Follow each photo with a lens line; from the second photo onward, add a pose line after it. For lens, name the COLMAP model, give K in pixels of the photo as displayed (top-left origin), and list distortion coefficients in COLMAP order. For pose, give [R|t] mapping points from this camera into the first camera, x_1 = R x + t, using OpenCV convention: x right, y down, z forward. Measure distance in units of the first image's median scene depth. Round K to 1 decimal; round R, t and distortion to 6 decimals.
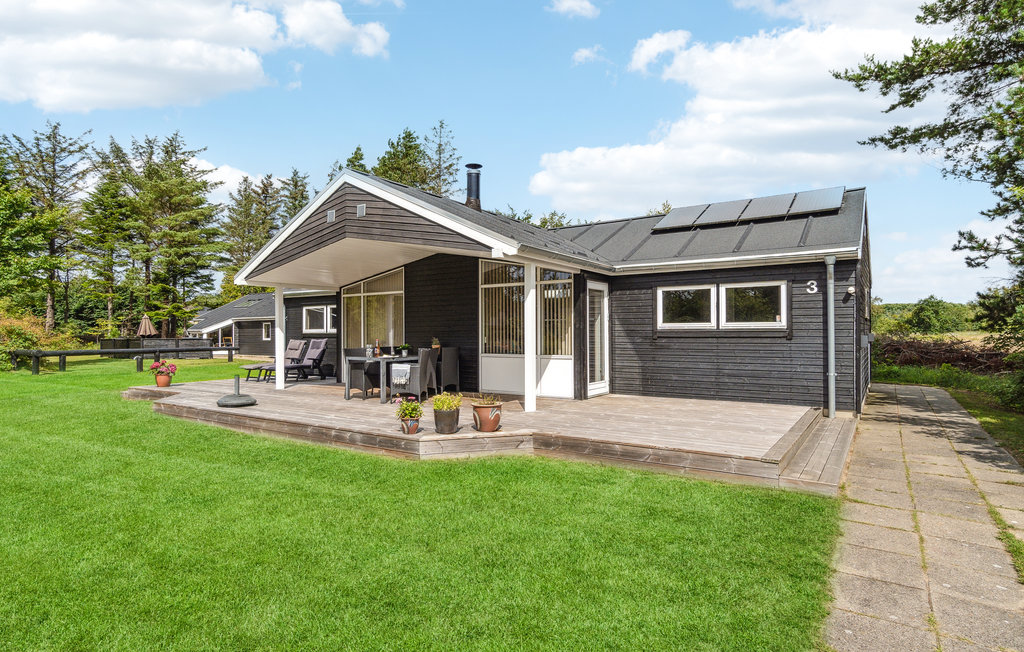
lens RADIAL K [[526.9, 0, 517.4], [0, 526.9, 329.7], [0, 0, 1]] dist [-0.012972, 0.000820]
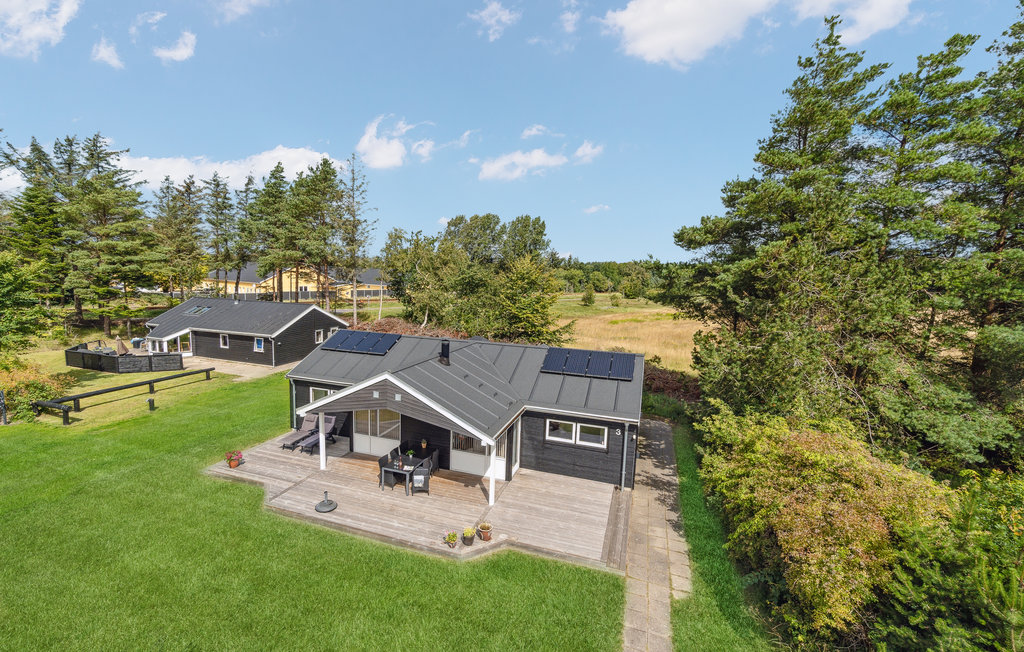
lens RADIAL K [[404.7, 0, 504.6], [0, 404.7, 322.3], [0, 0, 1]] dist [-0.018369, -0.000774]
pose [[0.963163, 0.002221, 0.268908, -0.084108], [-0.033712, 0.993074, 0.112546, -0.173312], [-0.266796, -0.117465, 0.956568, -0.103197]]
